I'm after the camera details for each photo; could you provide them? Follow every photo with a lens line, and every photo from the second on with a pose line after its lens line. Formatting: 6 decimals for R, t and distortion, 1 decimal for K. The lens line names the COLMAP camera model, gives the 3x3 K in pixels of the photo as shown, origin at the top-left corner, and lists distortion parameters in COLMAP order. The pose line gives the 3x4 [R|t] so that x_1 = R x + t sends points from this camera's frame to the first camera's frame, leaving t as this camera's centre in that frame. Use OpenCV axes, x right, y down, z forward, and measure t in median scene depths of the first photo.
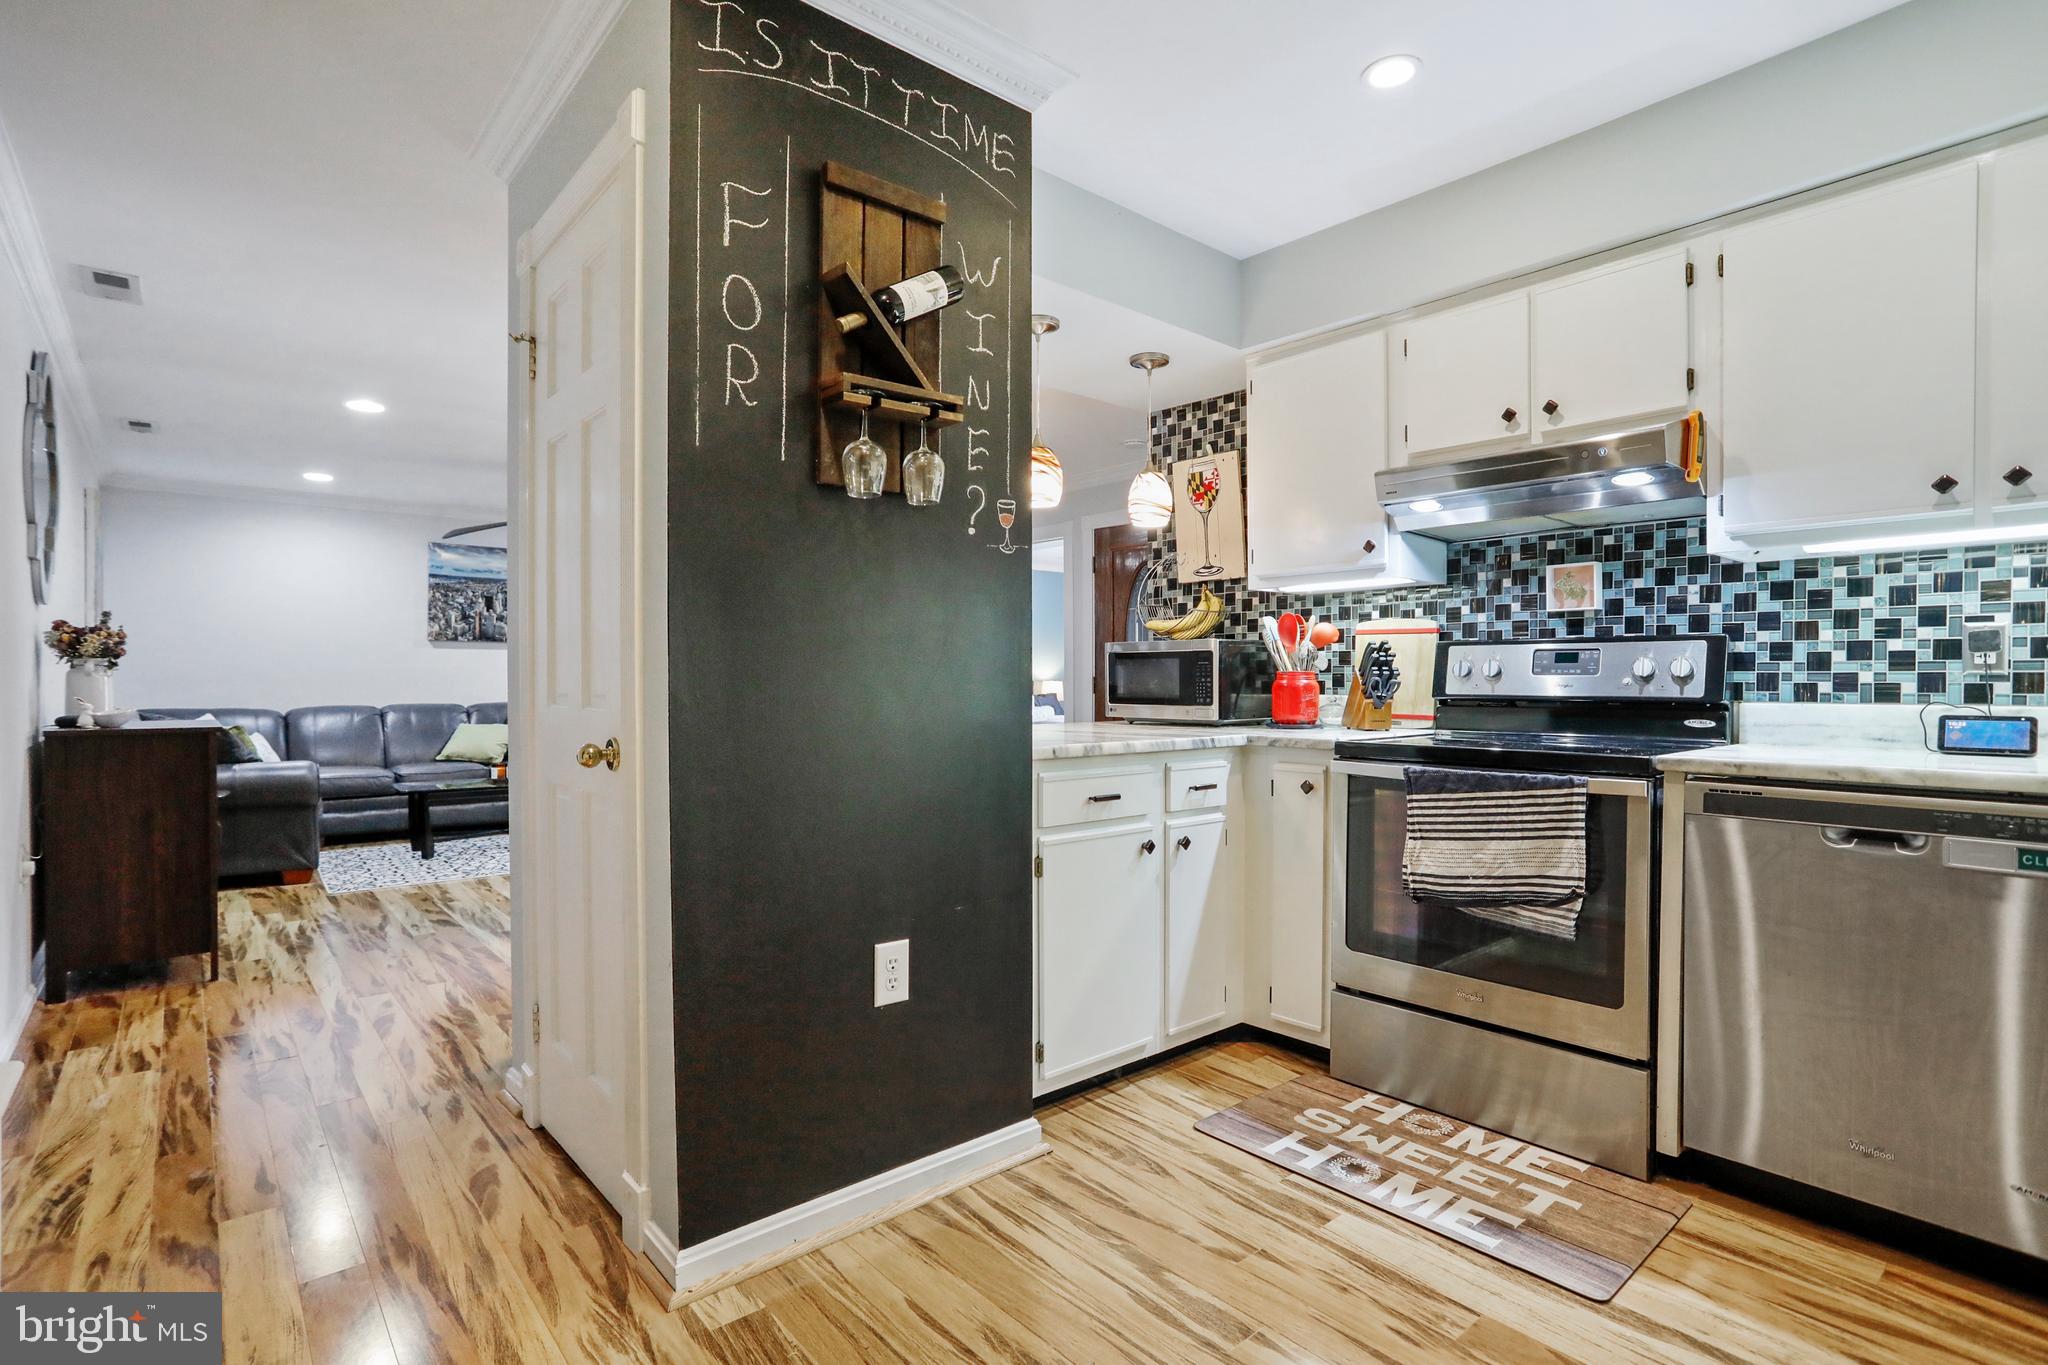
lens RADIAL K [[1081.8, 0, 1024.0], [0, 1081.8, 682.5], [0, 0, 1]] dist [-0.077581, 0.036707]
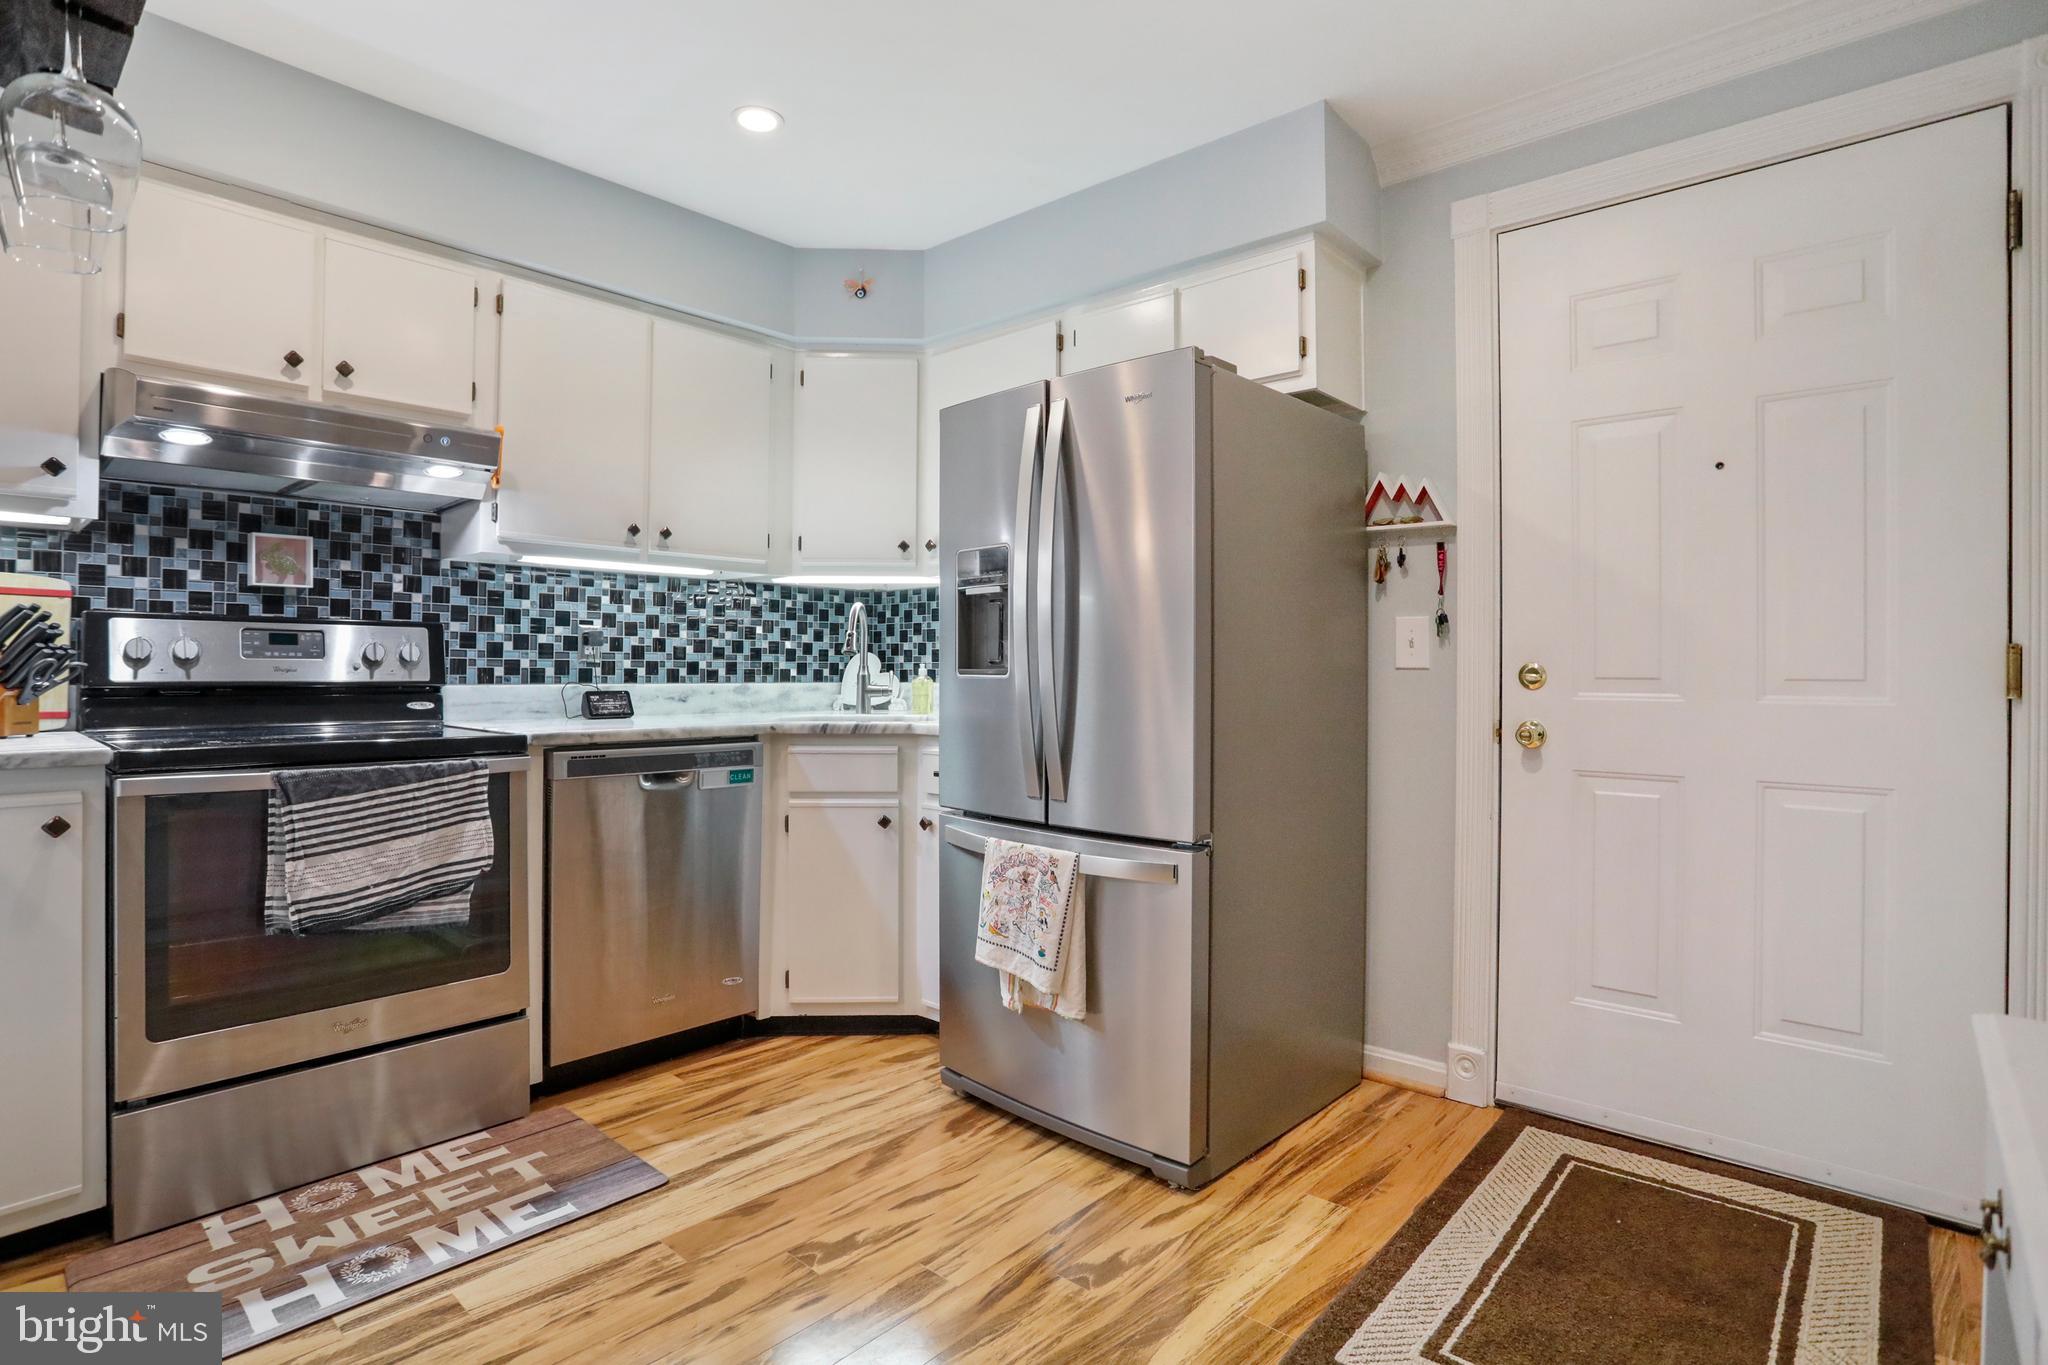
lens RADIAL K [[1047.1, 0, 1021.6], [0, 1047.1, 672.2], [0, 0, 1]] dist [-0.002114, 0.000120]
pose [[-0.186394, -0.005973, 0.982457, -0.546541], [-0.005235, 0.999973, 0.005086, -0.003786], [-0.982461, -0.004195, -0.186420, 0.635127]]
